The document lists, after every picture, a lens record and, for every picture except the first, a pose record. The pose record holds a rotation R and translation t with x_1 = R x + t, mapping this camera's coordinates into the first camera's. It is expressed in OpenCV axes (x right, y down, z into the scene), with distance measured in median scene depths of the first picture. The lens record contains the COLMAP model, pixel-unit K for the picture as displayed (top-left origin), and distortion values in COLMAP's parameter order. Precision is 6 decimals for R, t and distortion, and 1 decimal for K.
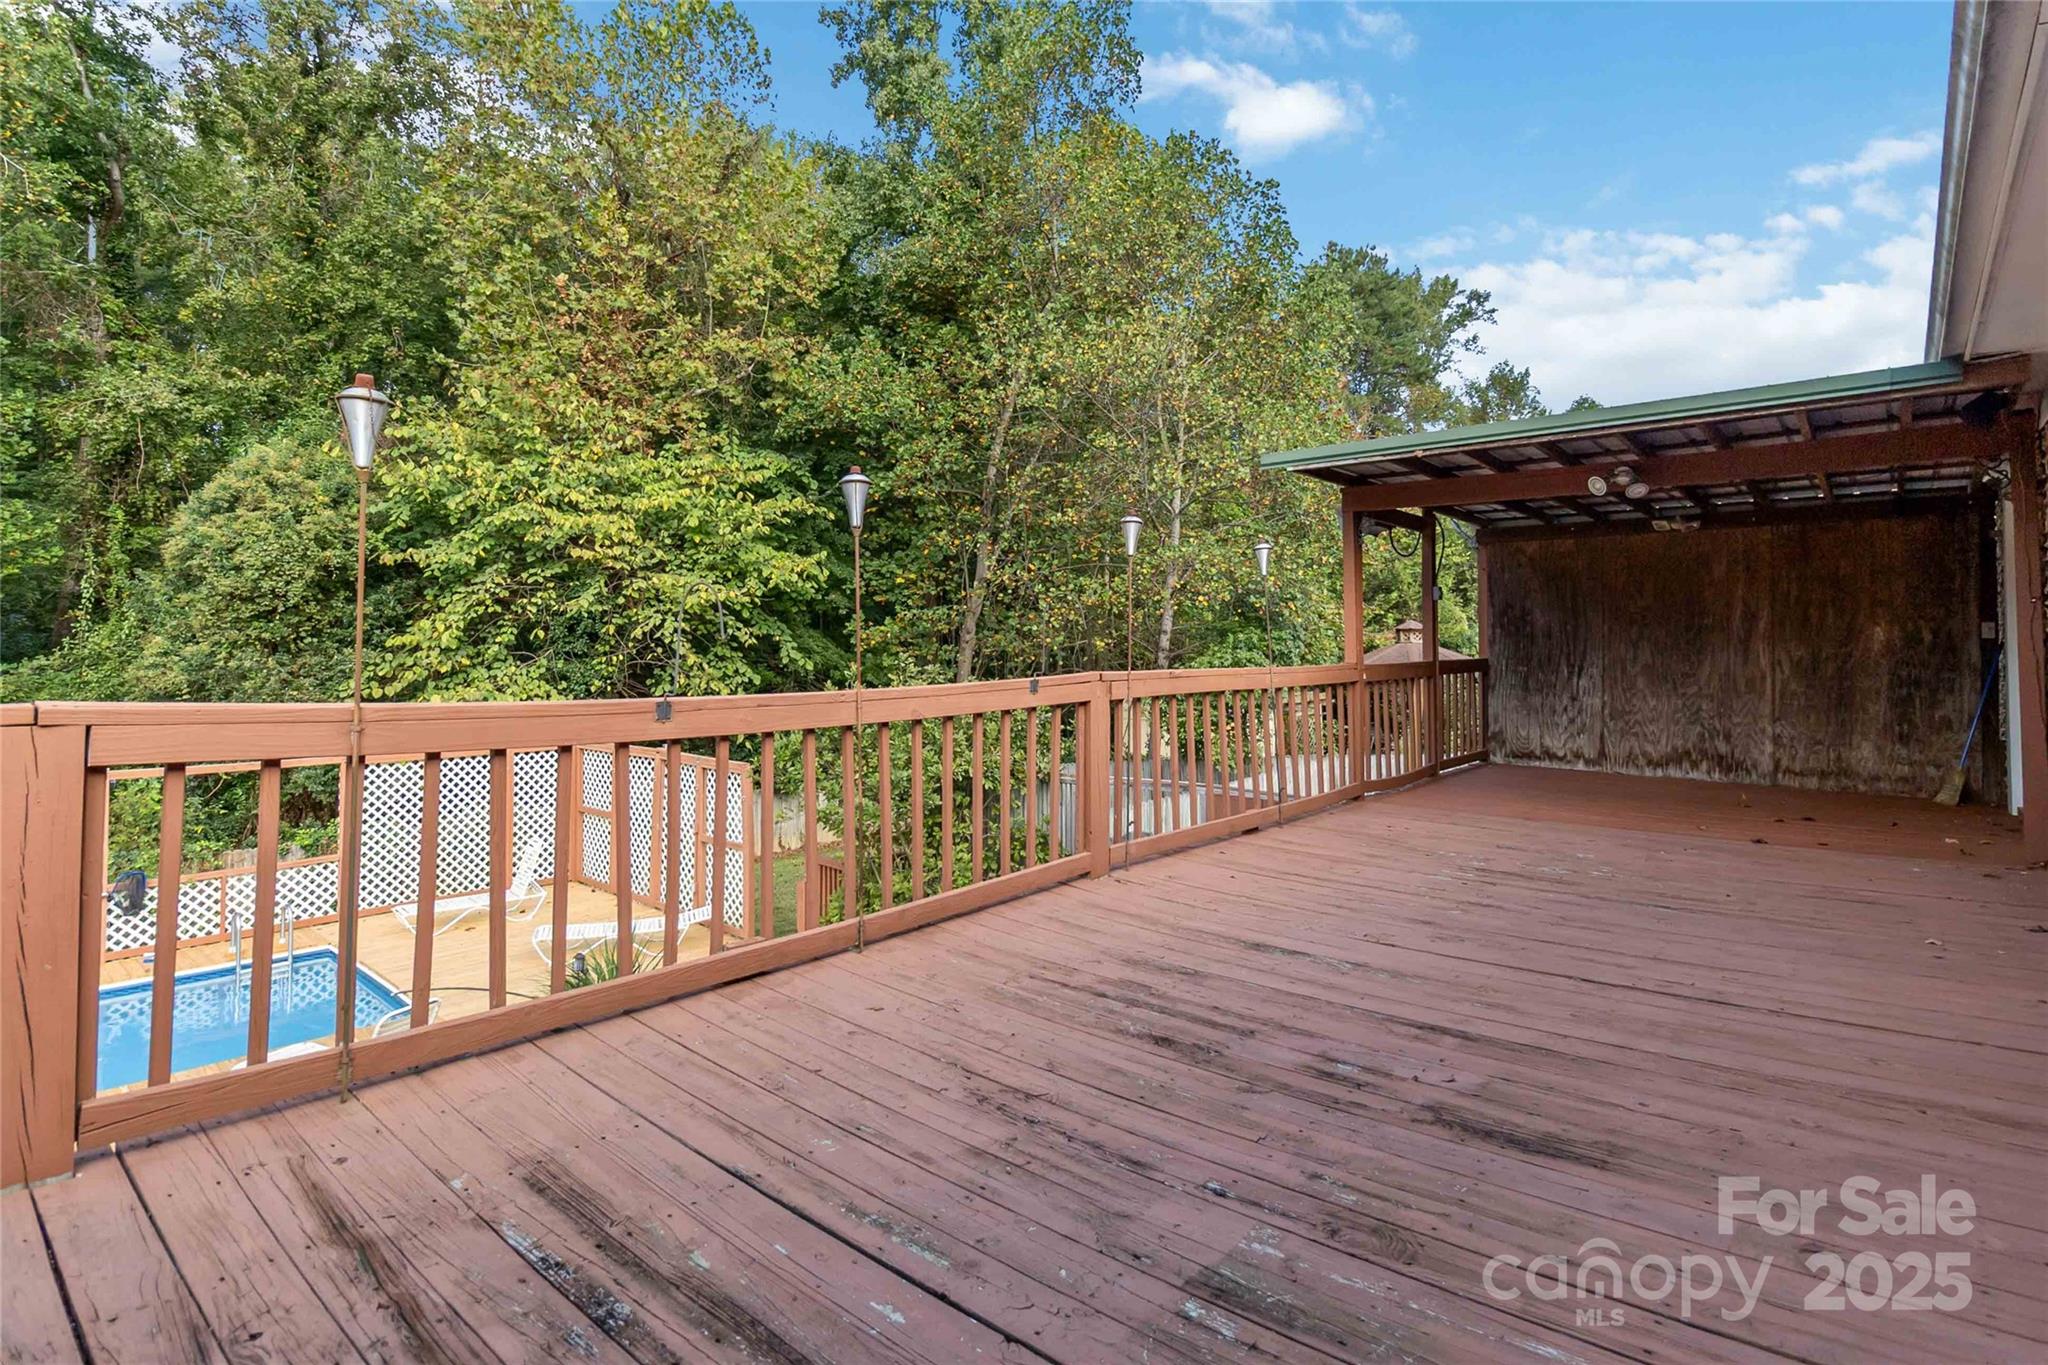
lens RADIAL K [[1021.7, 0, 1056.9], [0, 1021.7, 626.1], [0, 0, 1]] dist [-0.001807, 0.000352]
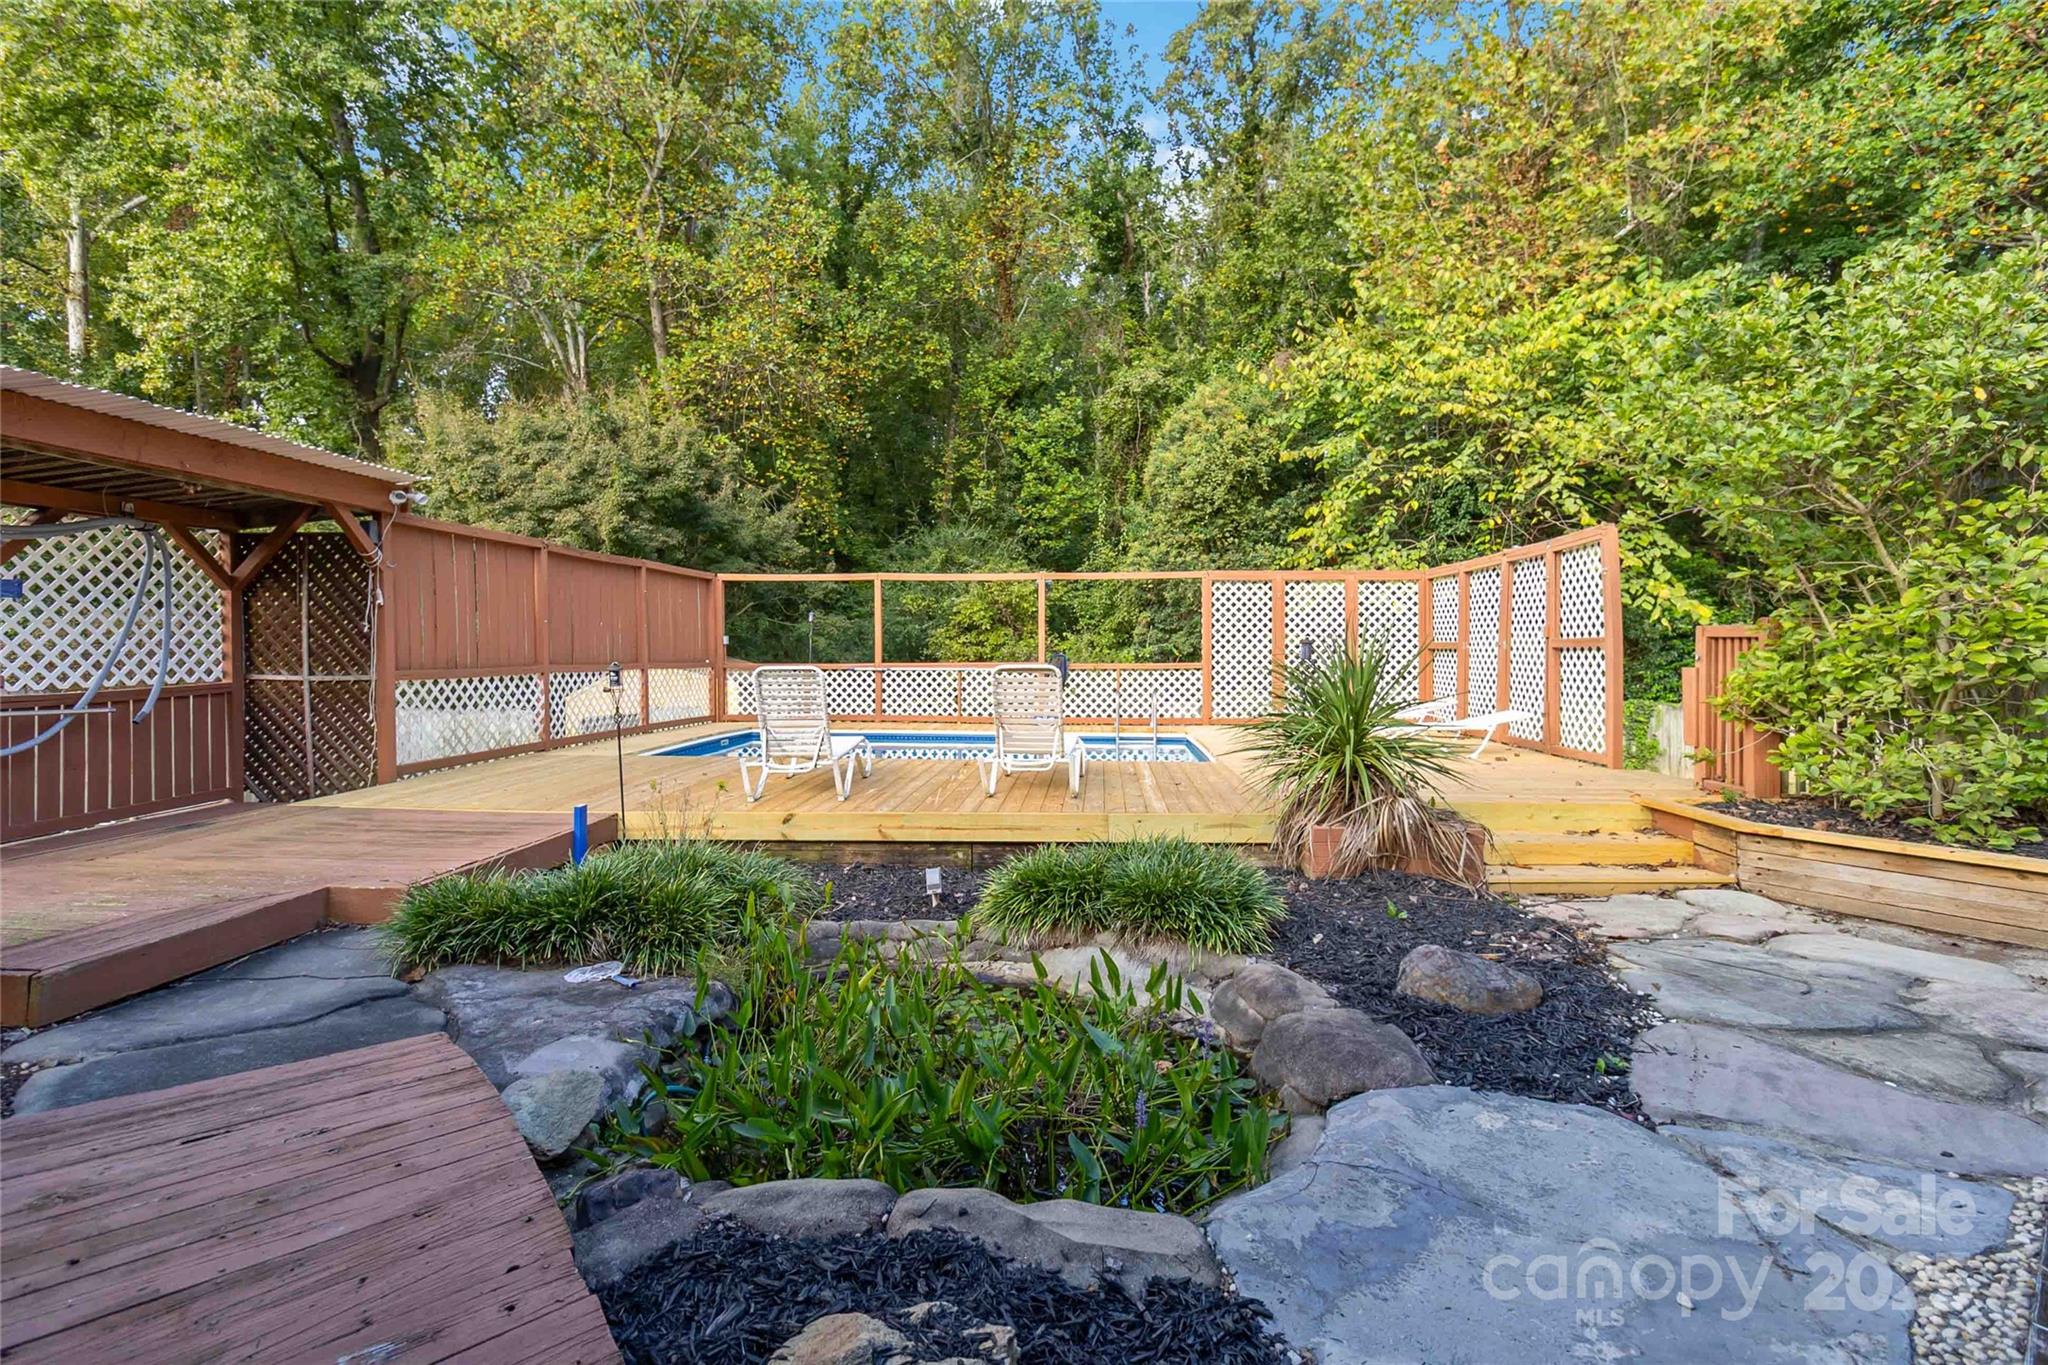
lens RADIAL K [[950.2, 0, 1020.5], [0, 950.2, 666.0], [0, 0, 1]] dist [0.007203, -0.000736]
pose [[0.596717, 0.007603, -0.802415, -0.005172], [0.016067, 0.999641, 0.021420, 0.129872], [0.802291, -0.025674, 0.596381, 0.155721]]
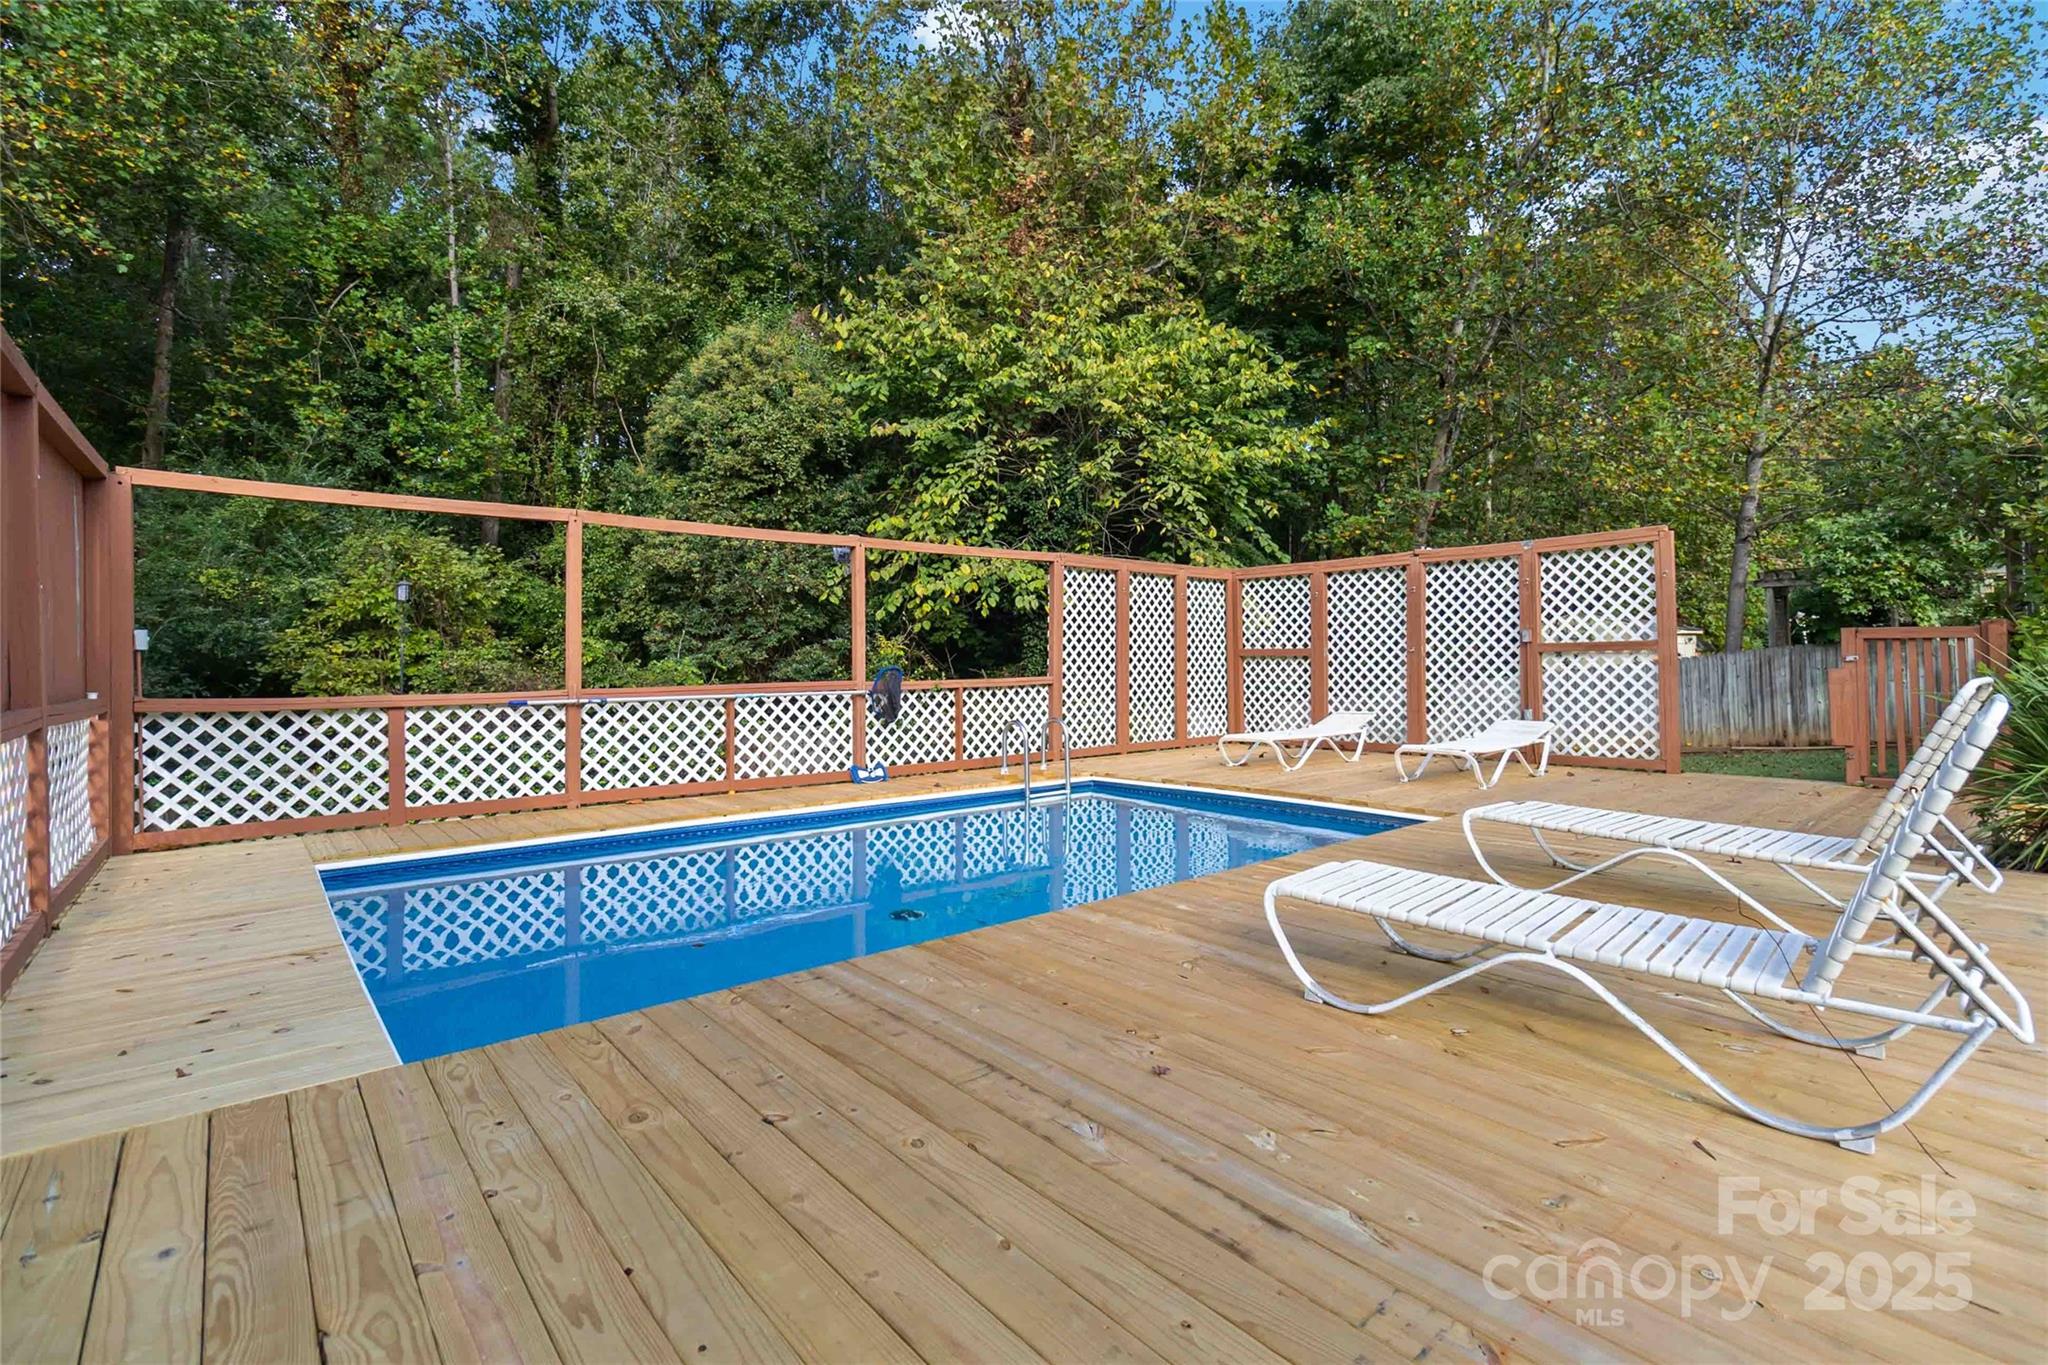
lens RADIAL K [[950.2, 0, 1037.5], [0, 950.2, 653.9], [0, 0, 1]] dist [0.007203, -0.000736]
pose [[0.989686, -0.015087, -0.142458, -0.391047], [0.016452, 0.999829, 0.008410, 0.128285], [0.142307, -0.010667, 0.989765, 0.168416]]
